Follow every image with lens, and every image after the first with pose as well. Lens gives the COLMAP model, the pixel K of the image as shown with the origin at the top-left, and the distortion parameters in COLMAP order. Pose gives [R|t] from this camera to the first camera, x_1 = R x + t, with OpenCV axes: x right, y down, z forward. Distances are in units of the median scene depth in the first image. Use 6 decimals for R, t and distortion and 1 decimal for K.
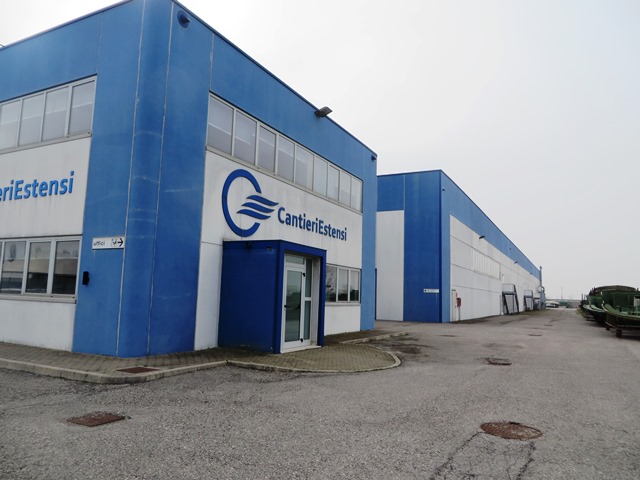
lens RADIAL K [[479.2, 0, 321.0], [0, 479.2, 242.4], [0, 0, 1]] dist [-0.017986, 0.002634]
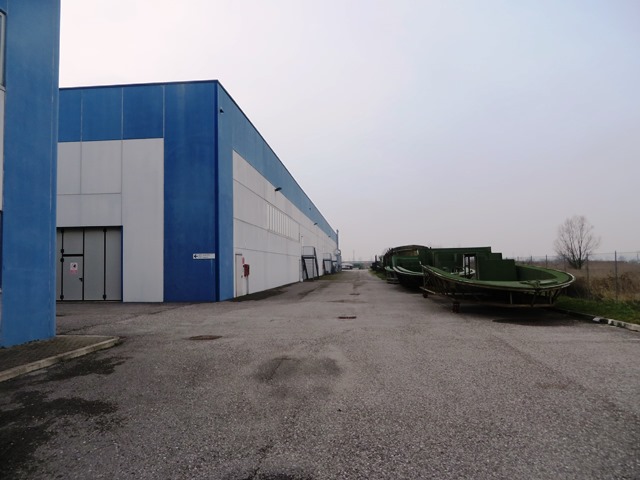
lens RADIAL K [[479.2, 0, 321.0], [0, 479.2, 242.4], [0, 0, 1]] dist [-0.017986, 0.002634]
pose [[0.920385, -0.024133, 0.390268, 0.132297], [-0.002321, 0.997739, 0.067171, 0.039041], [-0.391007, -0.062729, 0.918248, 0.342572]]
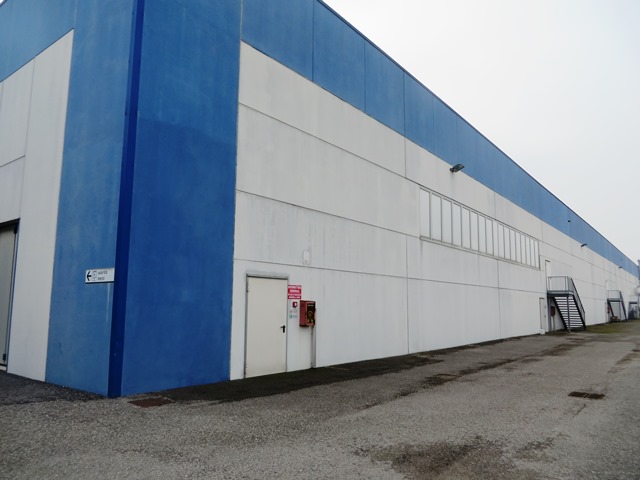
lens RADIAL K [[479.2, 0, 321.0], [0, 479.2, 242.4], [0, 0, 1]] dist [-0.017986, 0.002634]
pose [[0.984593, -0.044075, -0.169215, 0.453591], [0.040046, 0.998829, -0.027149, 0.106955], [0.170214, 0.019954, 0.985205, 0.851235]]
